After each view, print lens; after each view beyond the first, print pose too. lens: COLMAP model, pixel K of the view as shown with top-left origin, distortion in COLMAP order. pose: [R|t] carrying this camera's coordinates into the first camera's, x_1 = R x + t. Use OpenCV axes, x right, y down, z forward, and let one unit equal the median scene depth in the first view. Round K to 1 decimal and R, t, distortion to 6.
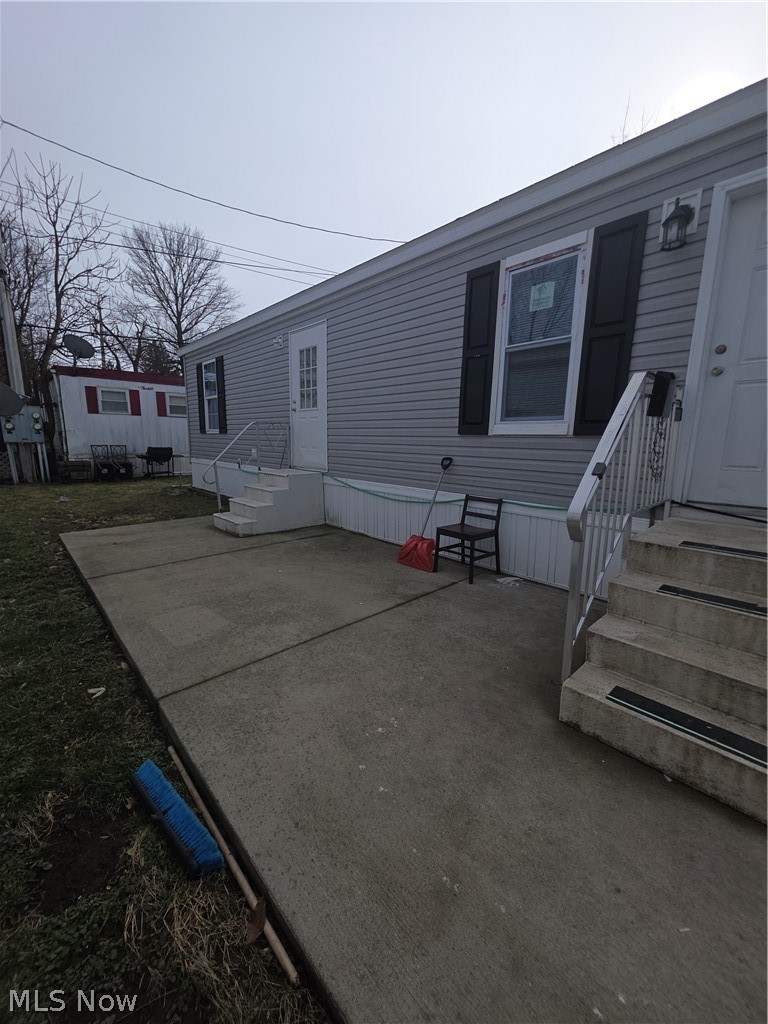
lens RADIAL K [[406.3, 0, 381.3], [0, 406.3, 510.5], [0, 0, 1]] dist [0.000930, -0.000252]
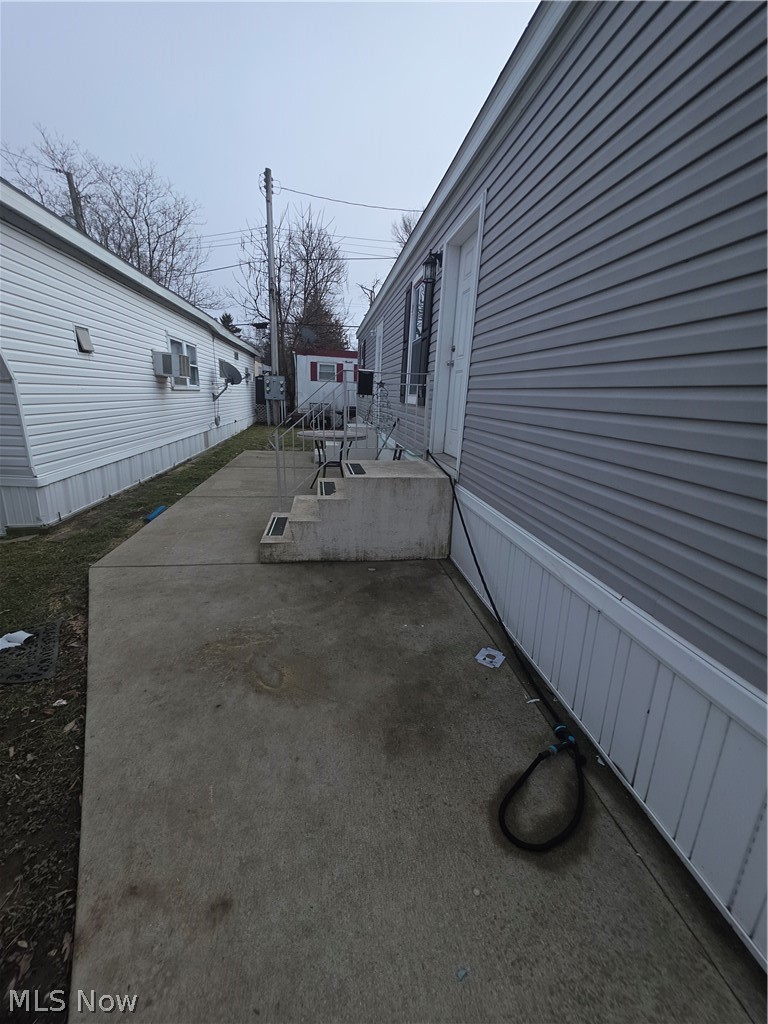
lens RADIAL K [[406.3, 0, 382.1], [0, 406.3, 514.0], [0, 0, 1]] dist [0.000930, -0.000252]
pose [[0.819825, 0.183993, -0.542248, 0.416152], [-0.134345, 0.982343, 0.130208, 0.009943], [0.556631, -0.033899, 0.830068, -0.106322]]
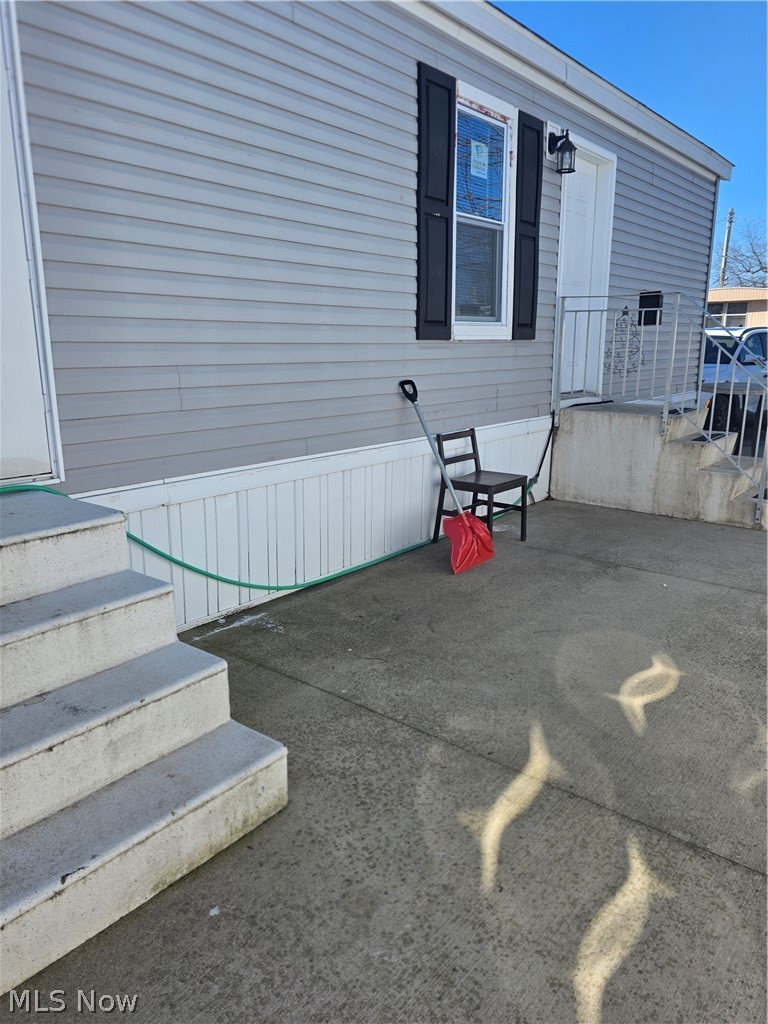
lens RADIAL K [[695.7, 0, 382.6], [0, 695.7, 506.1], [0, 0, 1]] dist [0.001125, -0.000360]
pose [[-0.114541, -0.254123, 0.960365, -0.356156], [0.167831, 0.947882, 0.270837, -0.100329], [-0.979139, 0.192201, -0.065922, 0.482492]]
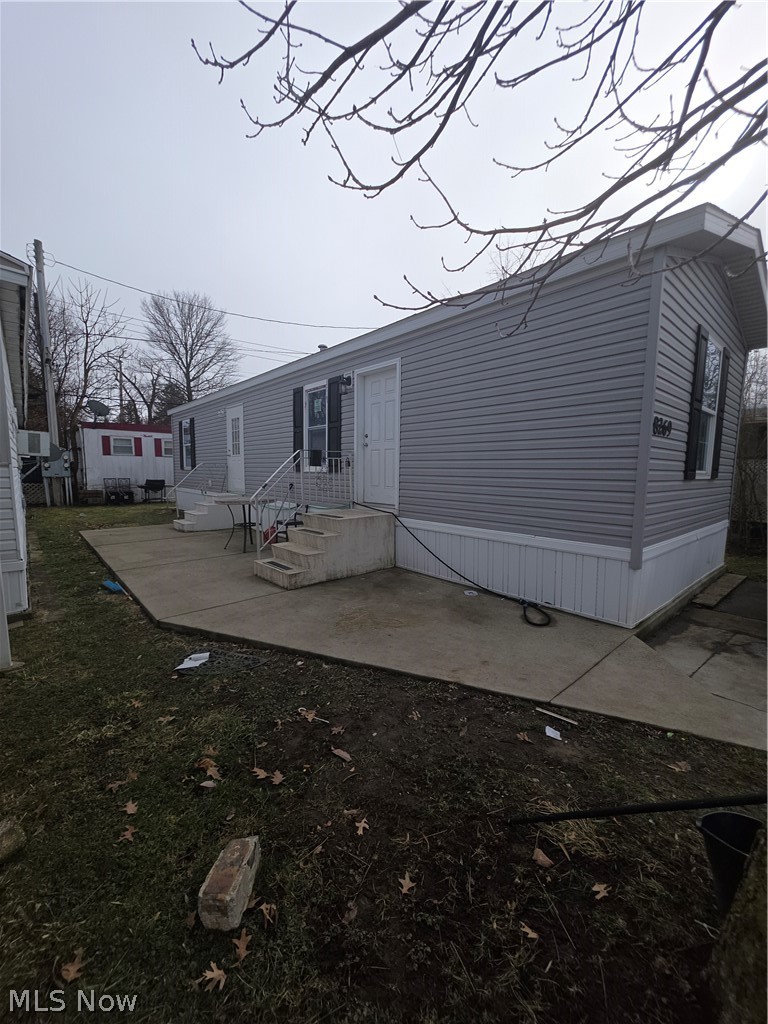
lens RADIAL K [[406.3, 0, 383.3], [0, 406.3, 511.0], [0, 0, 1]] dist [0.000930, -0.000252]
pose [[0.999734, -0.003770, -0.022745, 0.266845], [0.002027, 0.997092, -0.076183, 0.056434], [0.022966, 0.076117, 0.996834, -0.345879]]
